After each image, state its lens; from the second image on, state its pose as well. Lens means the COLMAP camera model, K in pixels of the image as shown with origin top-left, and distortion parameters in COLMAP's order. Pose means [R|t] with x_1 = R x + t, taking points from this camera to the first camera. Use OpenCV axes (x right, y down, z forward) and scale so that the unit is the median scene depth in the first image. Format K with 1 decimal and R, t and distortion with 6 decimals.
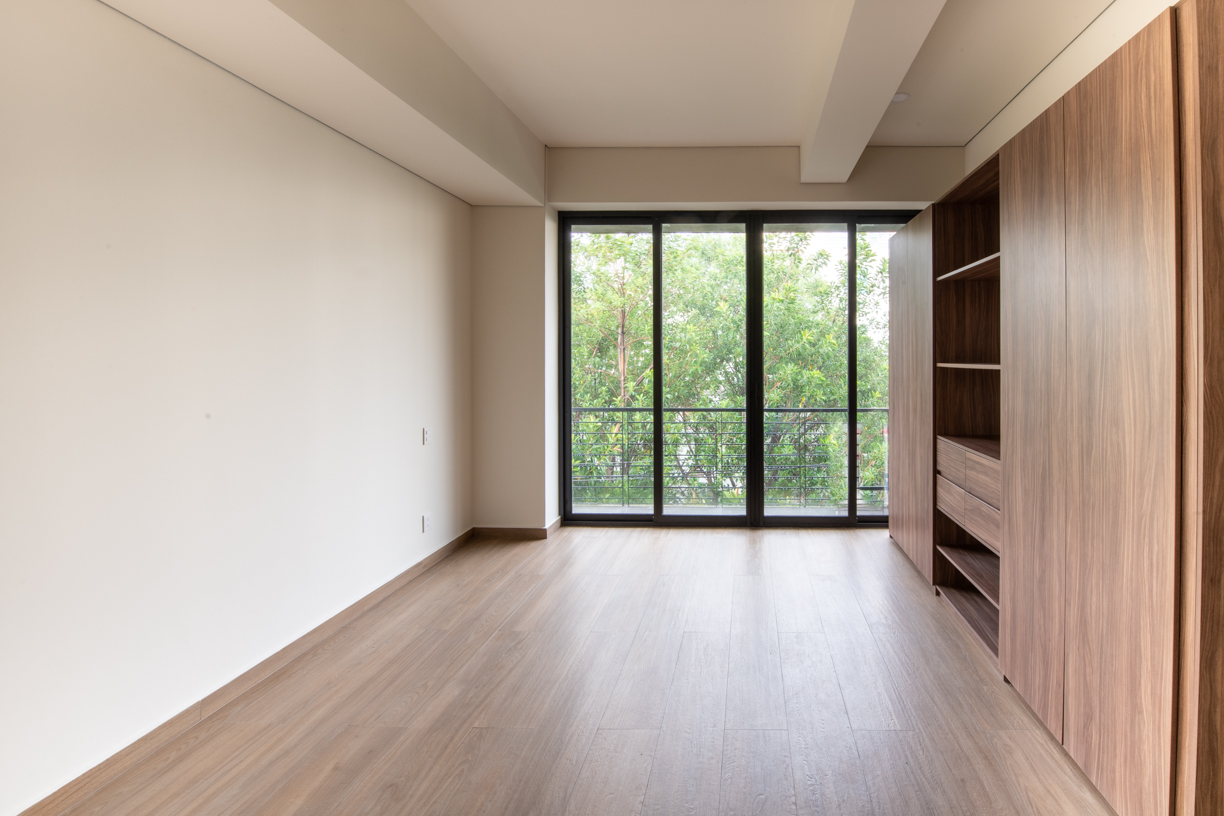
lens RADIAL K [[529.7, 0, 687.6], [0, 529.7, 379.2], [0, 0, 1]] dist [-0.019509, -0.000333]
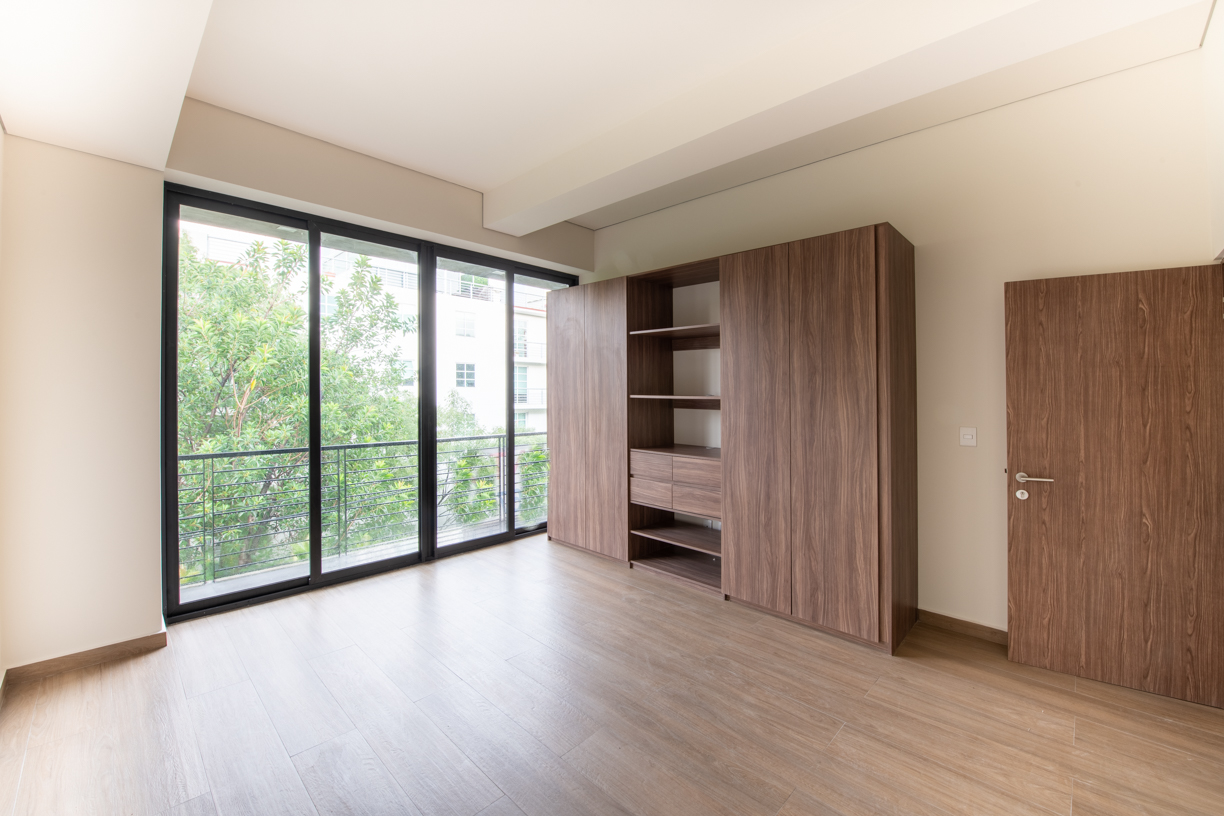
lens RADIAL K [[501.8, 0, 610.2], [0, 501.8, 403.0], [0, 0, 1]] dist [-0.020449, -0.001087]
pose [[0.672193, -0.010364, 0.740304, -0.405048], [0.021024, 0.999766, -0.005093, -0.003630], [-0.740078, 0.018988, 0.672253, 0.139182]]
